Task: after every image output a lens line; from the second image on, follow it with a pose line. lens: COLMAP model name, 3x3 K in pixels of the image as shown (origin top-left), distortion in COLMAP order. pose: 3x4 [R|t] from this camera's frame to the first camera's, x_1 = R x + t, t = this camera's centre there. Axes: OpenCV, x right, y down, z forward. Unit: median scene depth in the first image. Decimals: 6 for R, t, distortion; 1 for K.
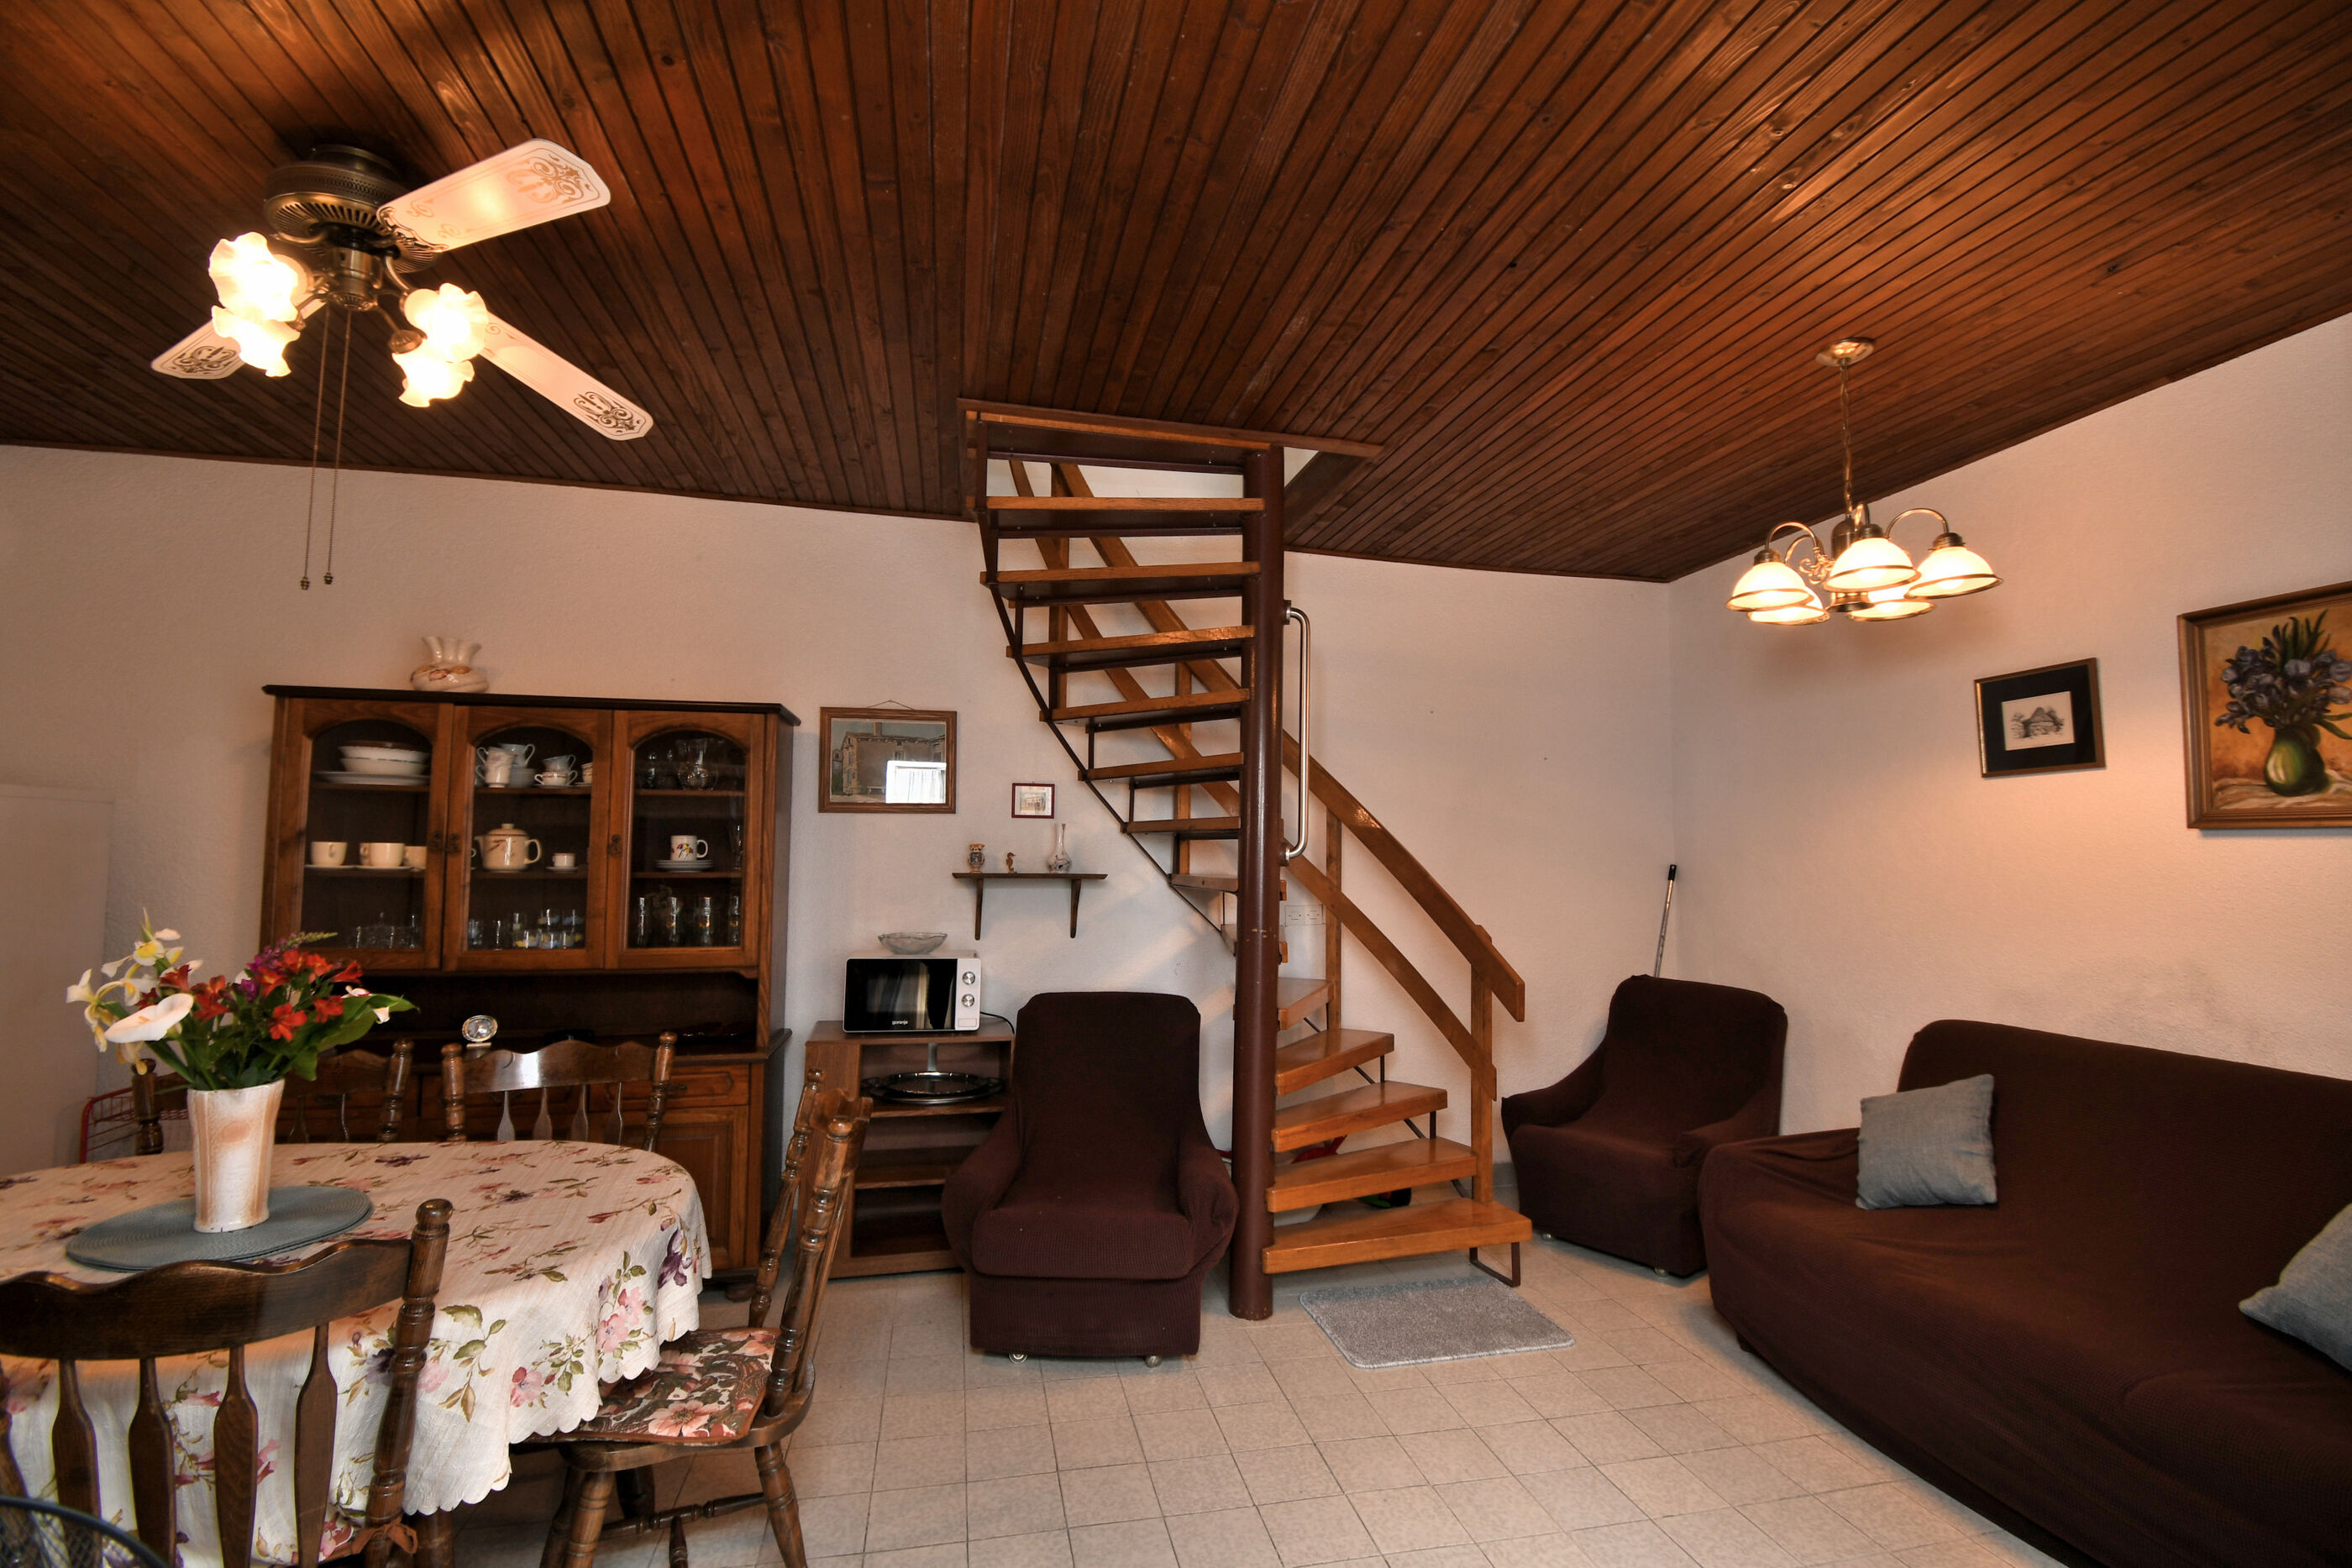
lens RADIAL K [[1032.3, 0, 1178.9], [0, 1032.3, 794.3], [0, 0, 1]] dist [0.023900, -0.029000]
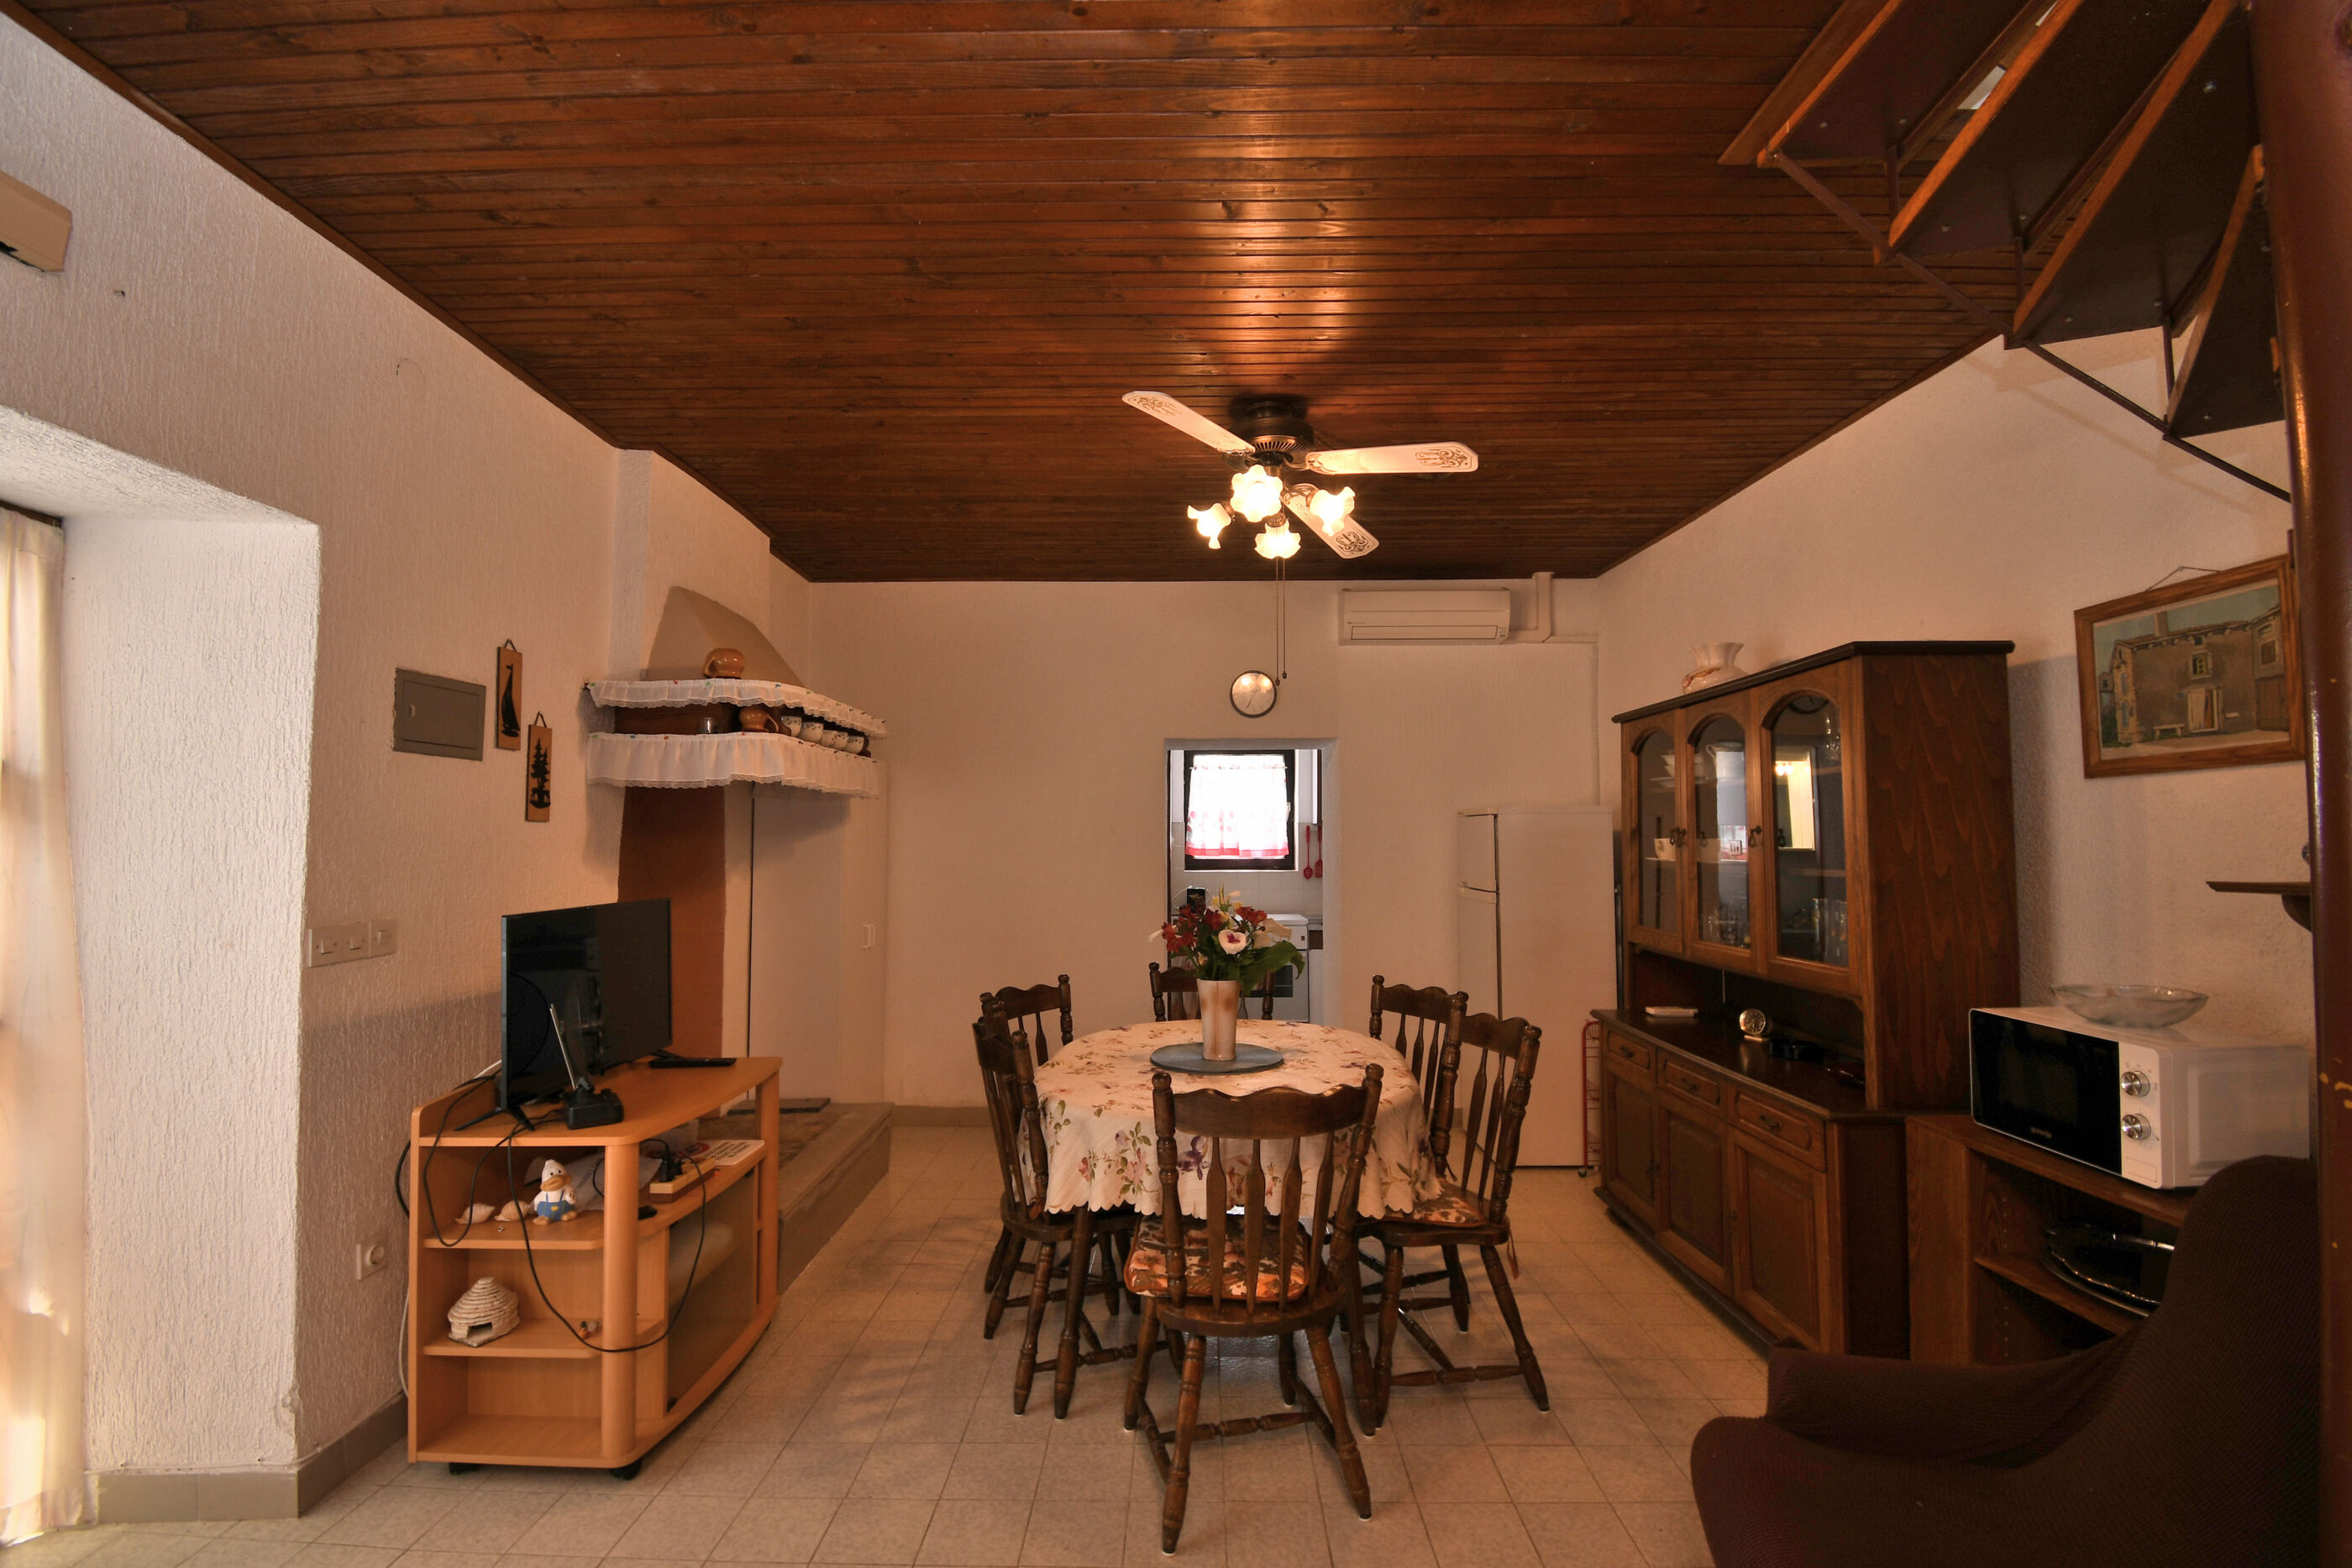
lens RADIAL K [[1032.3, 0, 1178.9], [0, 1032.3, 794.3], [0, 0, 1]] dist [0.023900, -0.029000]
pose [[-0.219159, -0.054527, -0.974164, 0.469652], [0.060136, 0.995784, -0.069266, 0.046070], [0.973834, -0.073762, -0.214956, 0.740026]]
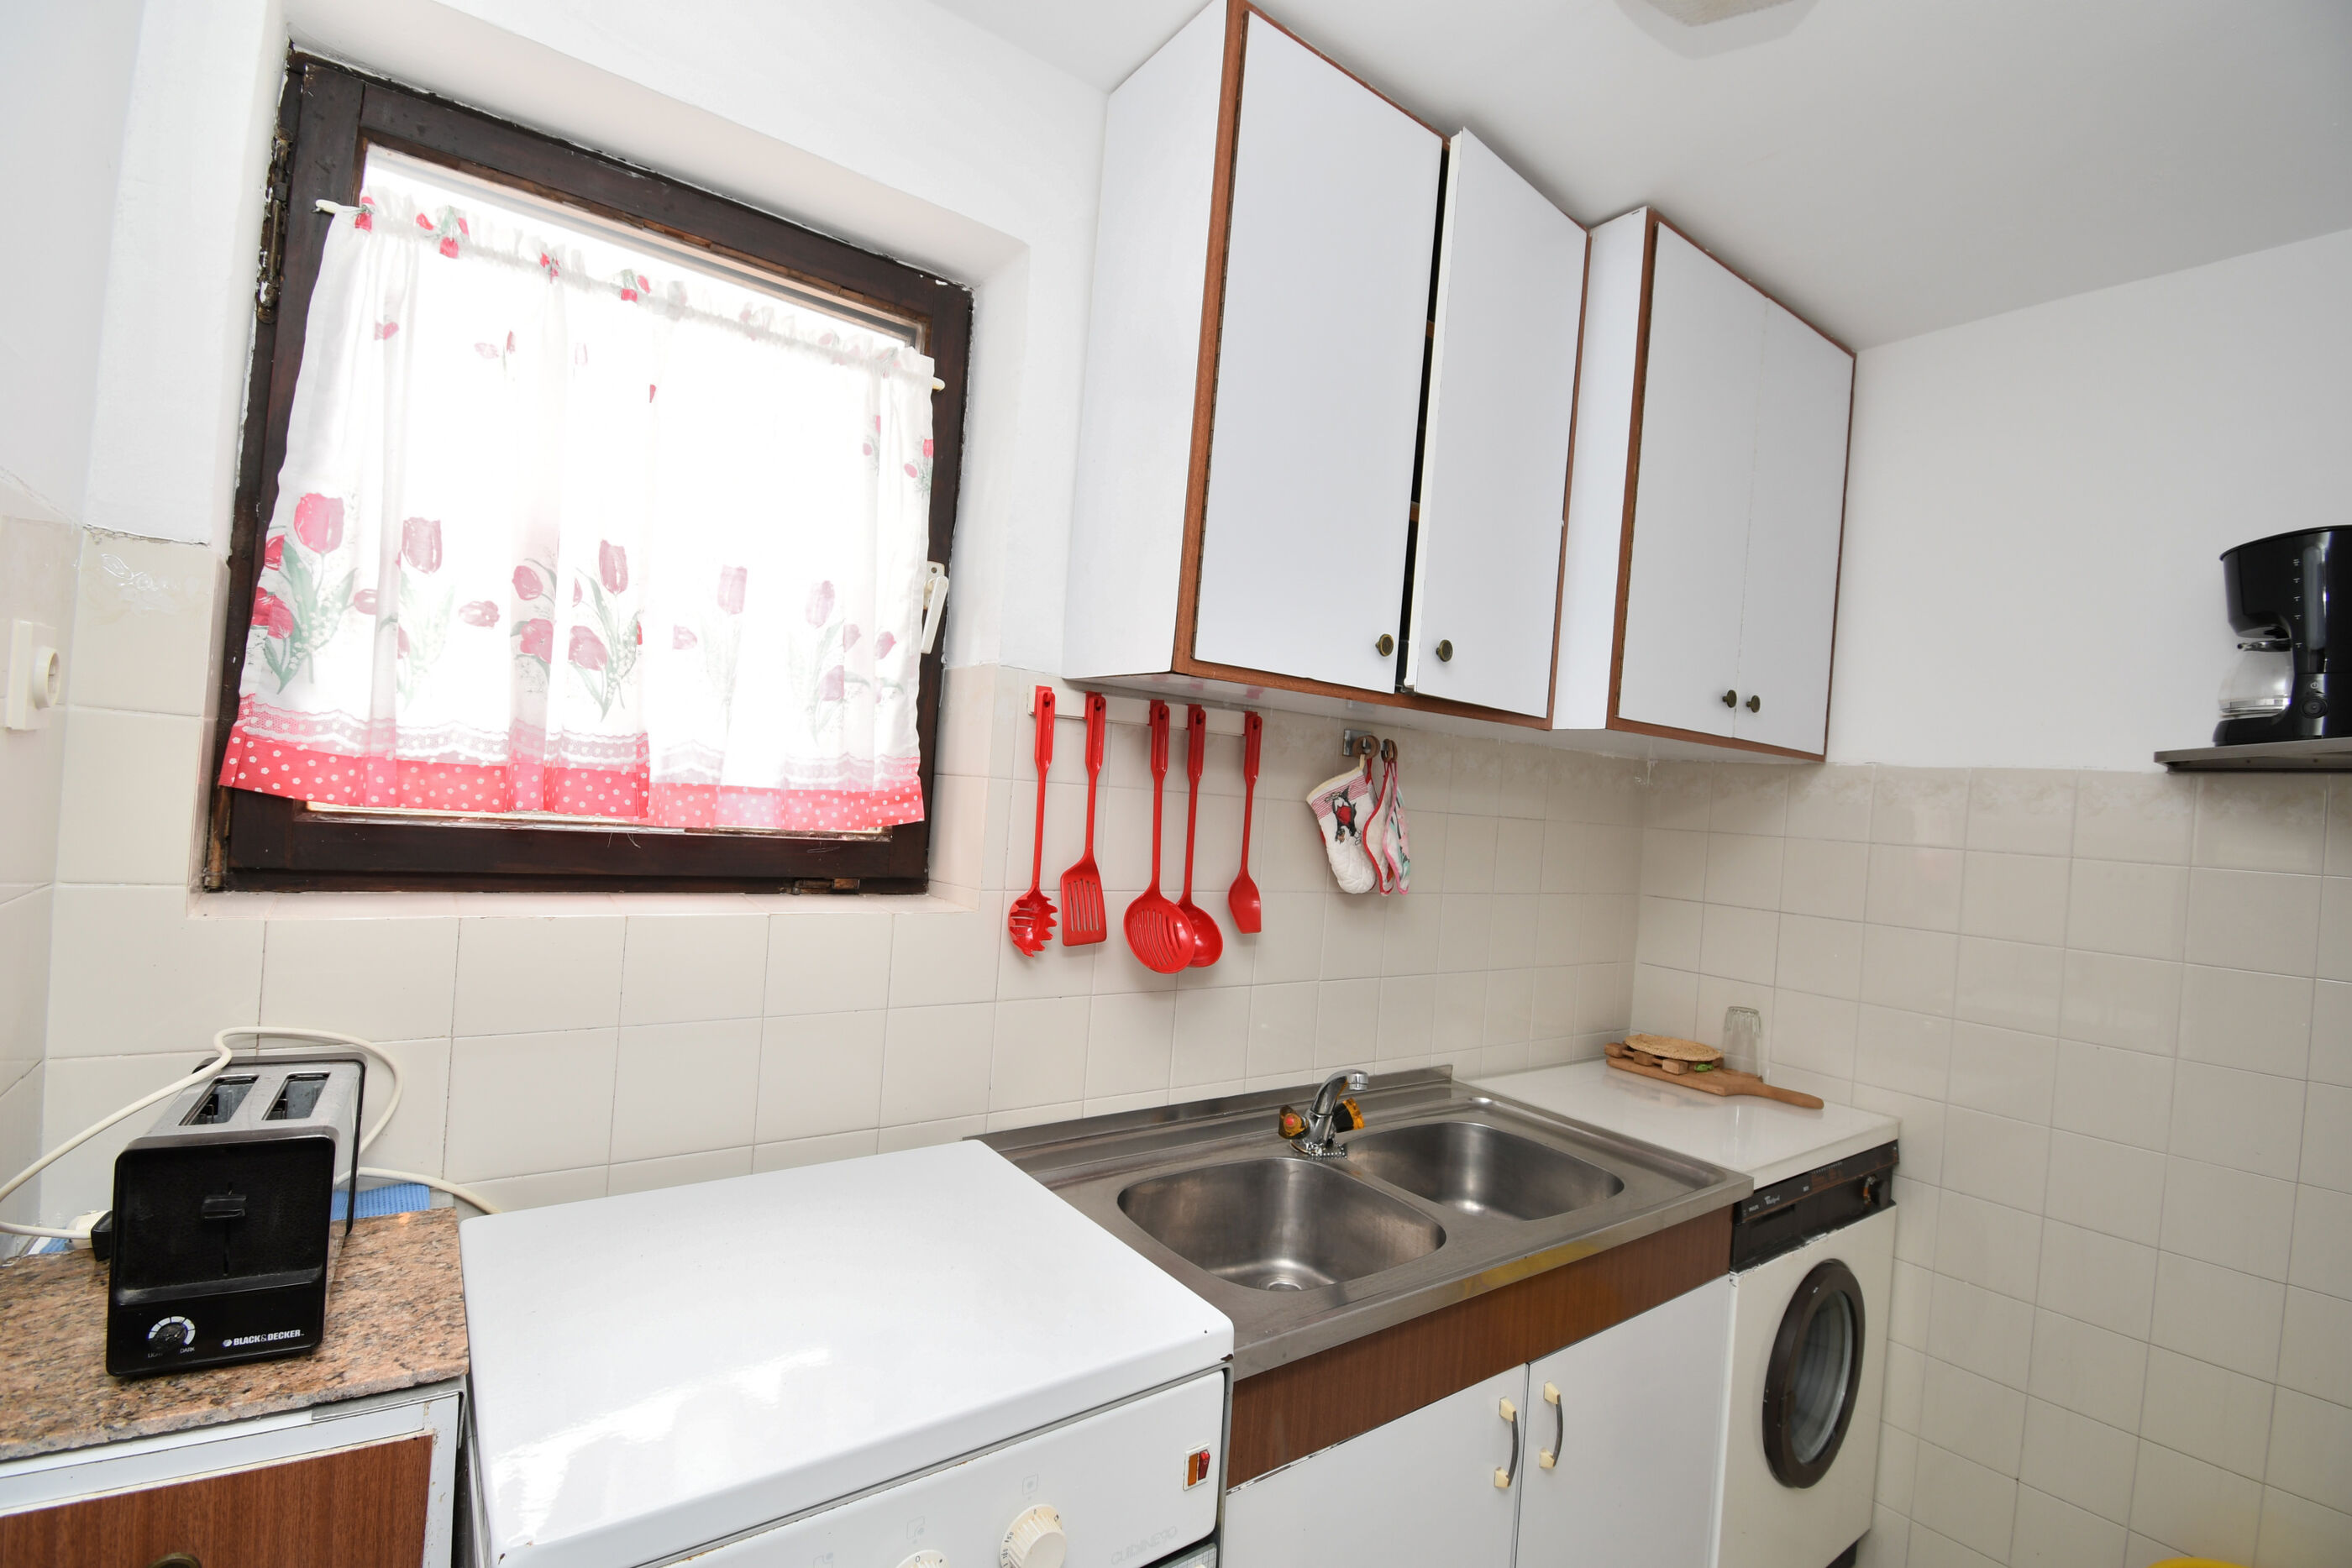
lens RADIAL K [[1032.3, 0, 1178.9], [0, 1032.3, 794.3], [0, 0, 1]] dist [0.023900, -0.029000]
pose [[0.407958, 0.024360, -0.912675, -1.360765], [-0.018545, 0.999659, 0.018392, 0.013294], [0.912812, 0.009423, 0.408271, 0.393352]]
